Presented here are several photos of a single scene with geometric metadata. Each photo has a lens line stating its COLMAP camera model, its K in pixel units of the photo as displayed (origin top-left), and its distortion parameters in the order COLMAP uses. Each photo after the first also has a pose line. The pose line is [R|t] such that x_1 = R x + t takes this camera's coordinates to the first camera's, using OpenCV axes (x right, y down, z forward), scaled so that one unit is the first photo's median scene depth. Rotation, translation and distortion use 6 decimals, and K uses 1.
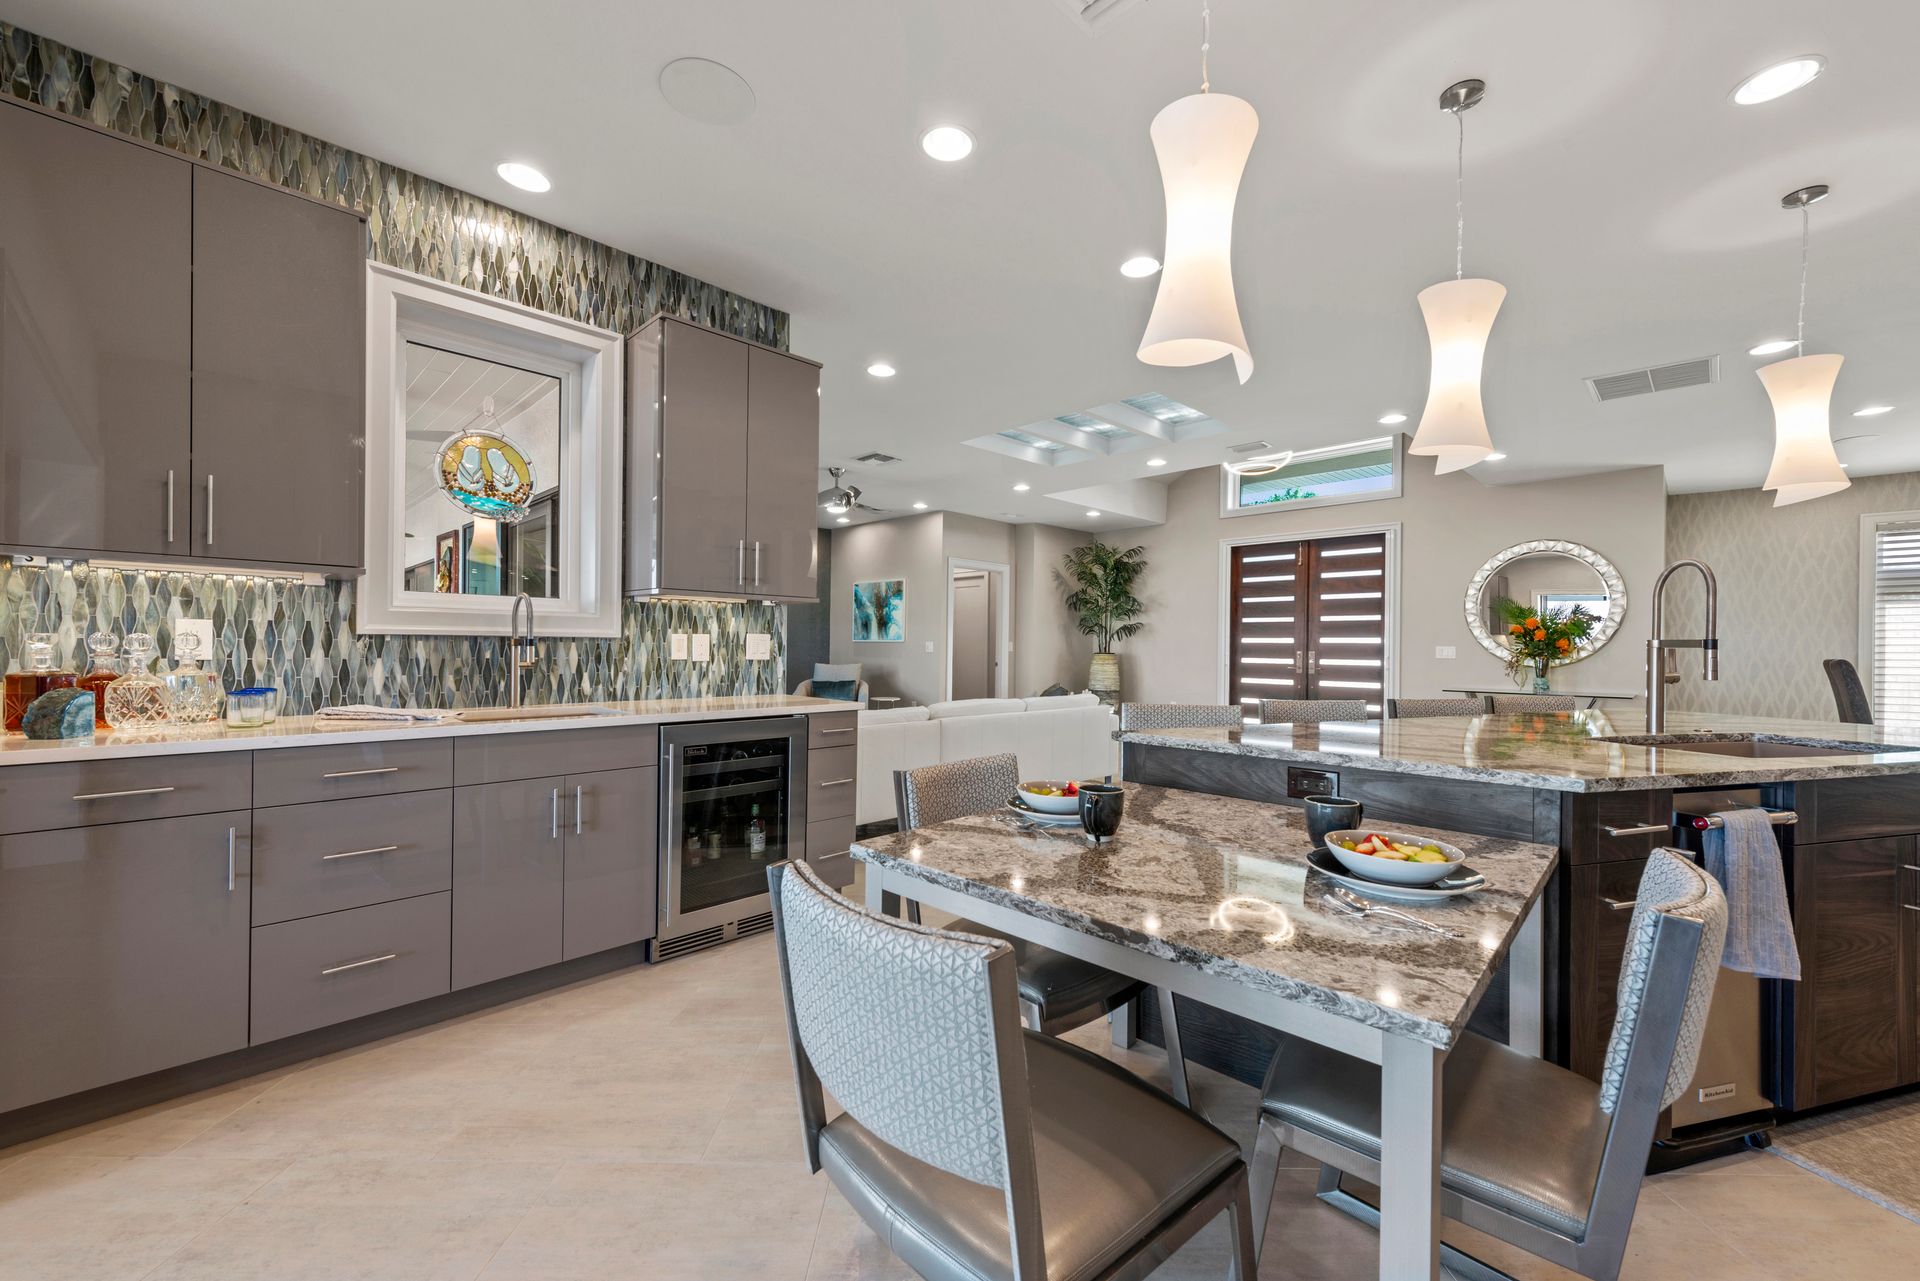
lens RADIAL K [[755.7, 0, 960.0], [0, 755.7, 640.5], [0, 0, 1]] dist [0.002839, 0.000114]
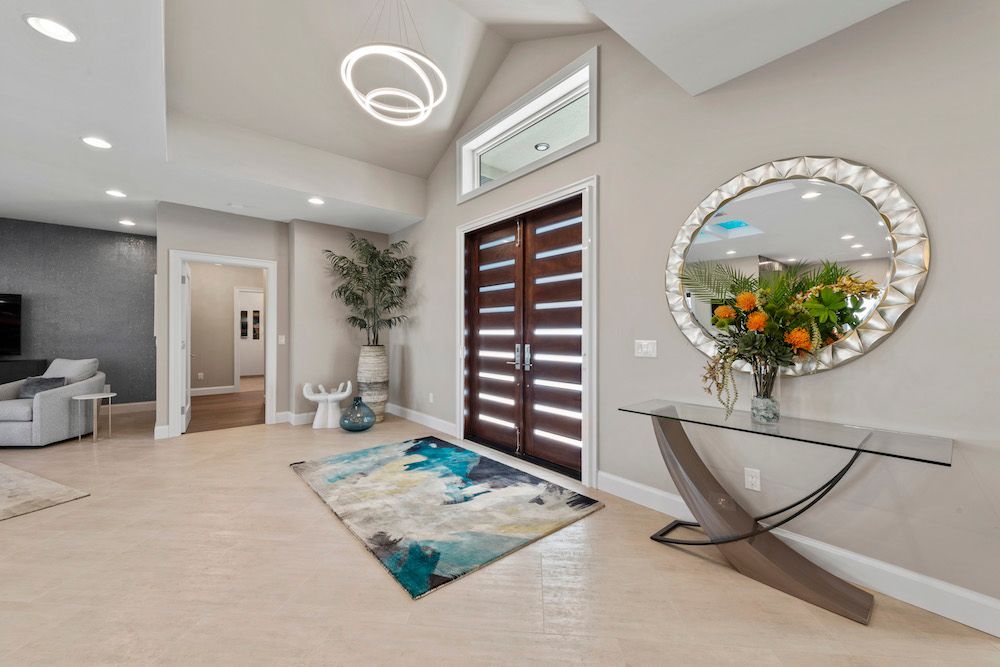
lens RADIAL K [[393.6, 0, 500.0], [0, 393.6, 333.5], [0, 0, 1]] dist [0.002839, 0.000114]
pose [[0.995123, -0.007892, -0.098327, 0.542536], [0.008553, 0.999944, 0.006303, -0.001480], [0.098271, -0.007113, 0.995134, 0.620083]]
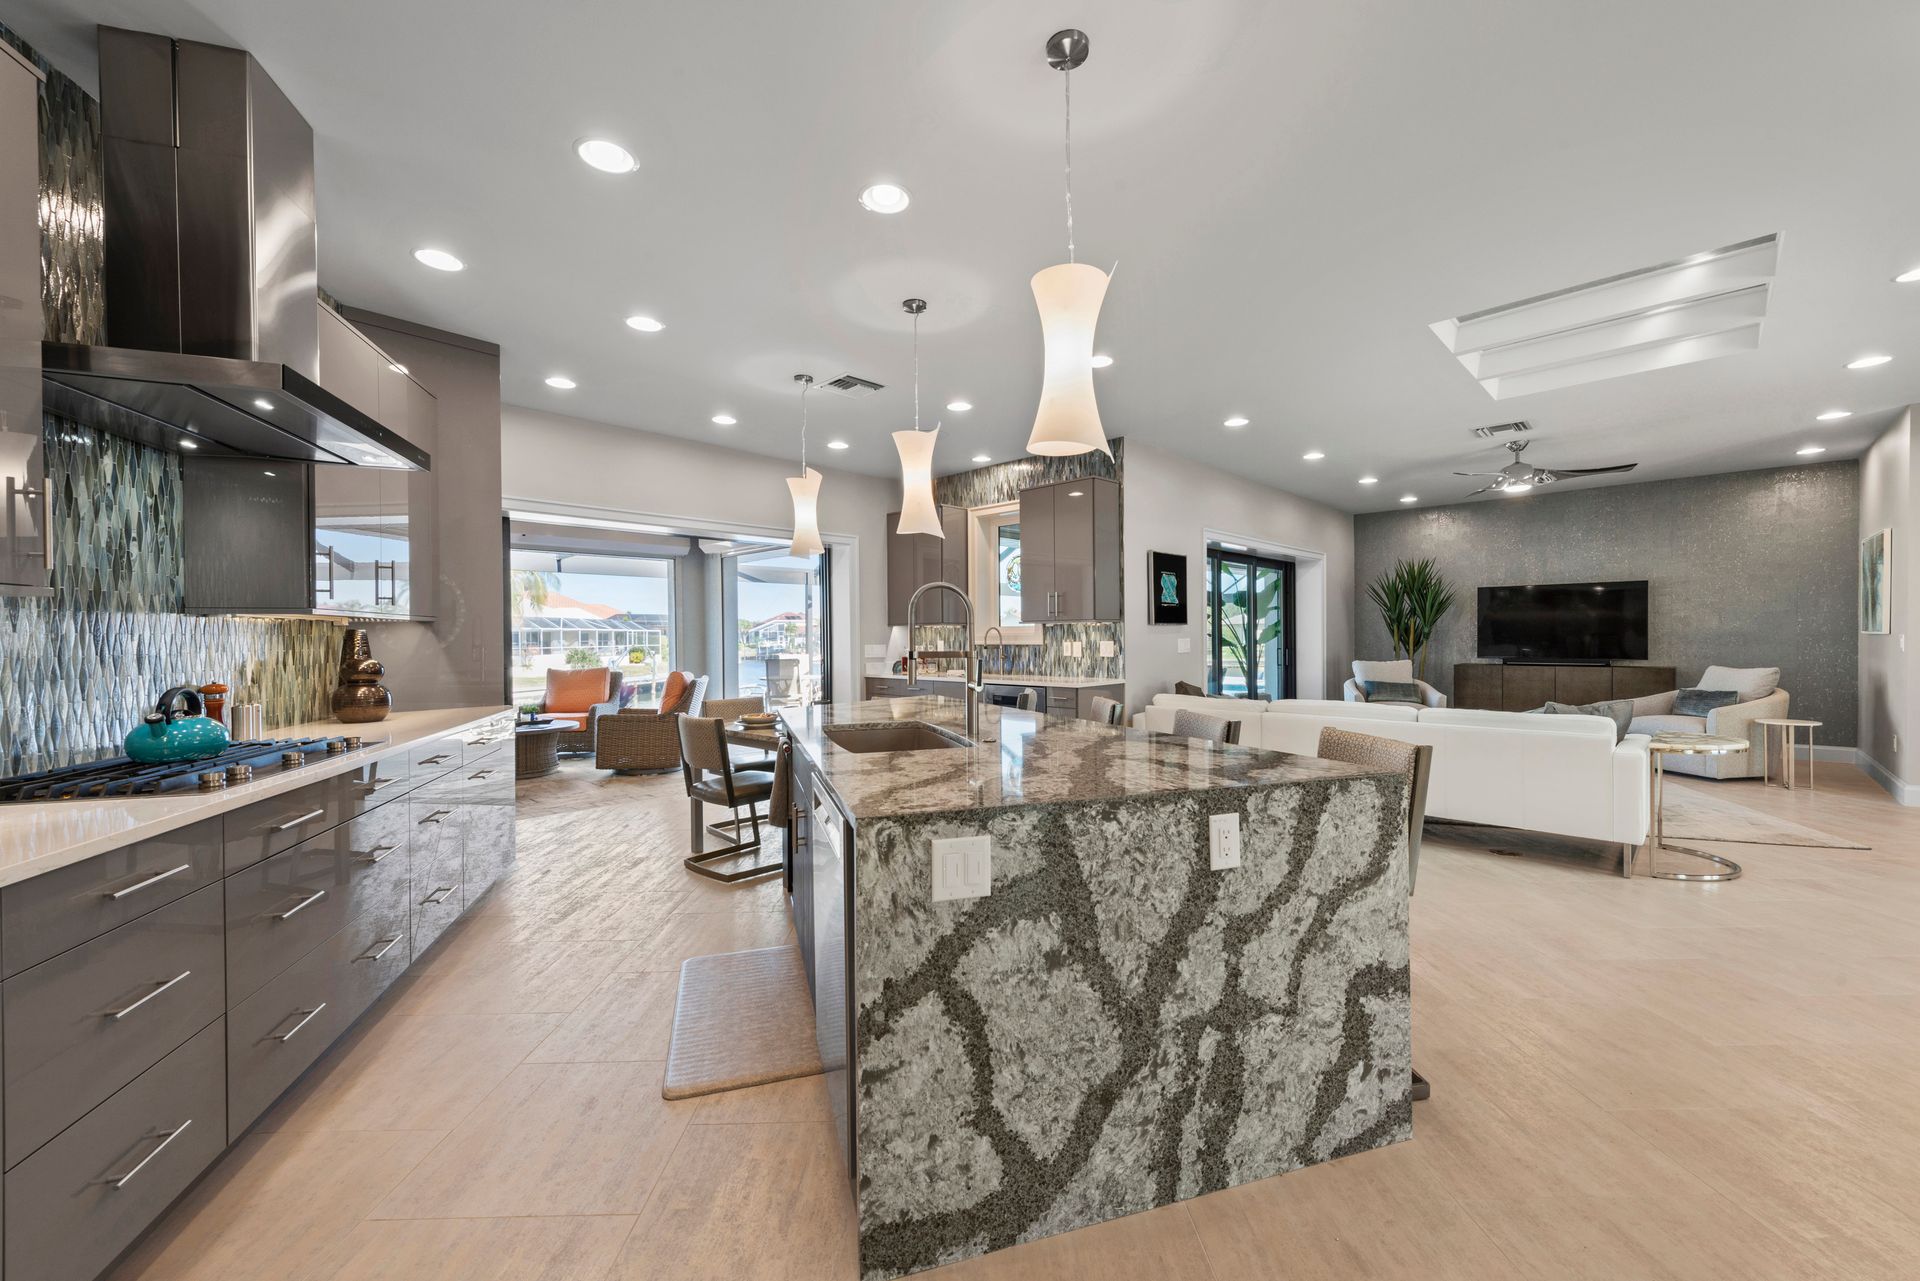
lens RADIAL K [[755.7, 0, 960.0], [0, 755.7, 640.5], [0, 0, 1]] dist [0.002839, 0.000114]
pose [[0.010502, -0.006038, -0.999927, 0.641985], [0.018075, 0.999820, -0.005847, -0.002904], [0.999781, -0.018012, 0.010609, 0.306024]]
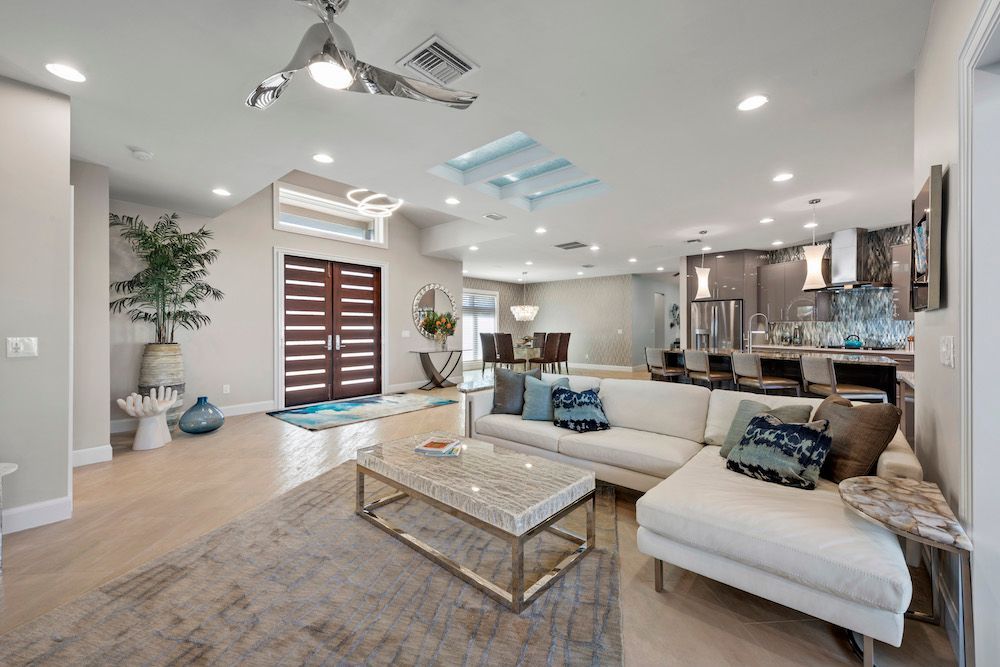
lens RADIAL K [[393.6, 0, 500.0], [0, 393.6, 333.5], [0, 0, 1]] dist [0.002839, 0.000114]
pose [[-0.058052, -0.016961, 0.998170, -0.394294], [-0.003103, 0.999854, 0.016809, -0.003482], [-0.998309, -0.002122, -0.058096, 0.815322]]
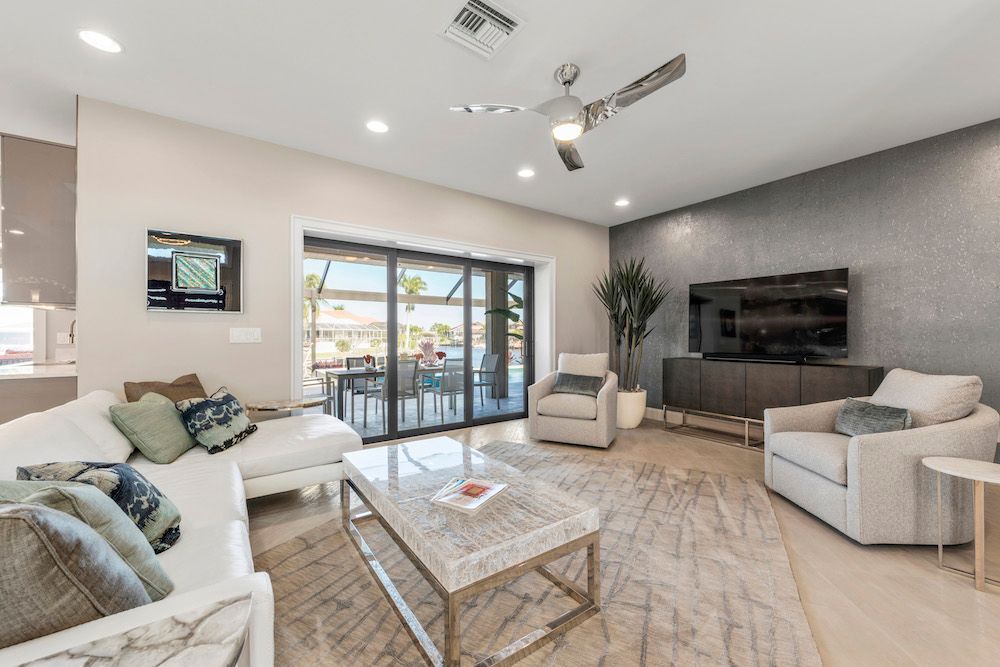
lens RADIAL K [[393.6, 0, 500.0], [0, 393.6, 333.5], [0, 0, 1]] dist [0.002839, 0.000114]
pose [[-0.177942, -0.016124, -0.983909, 0.186345], [0.006610, 0.999824, -0.017581, 0.009619], [0.984019, -0.009632, -0.177804, 0.893022]]
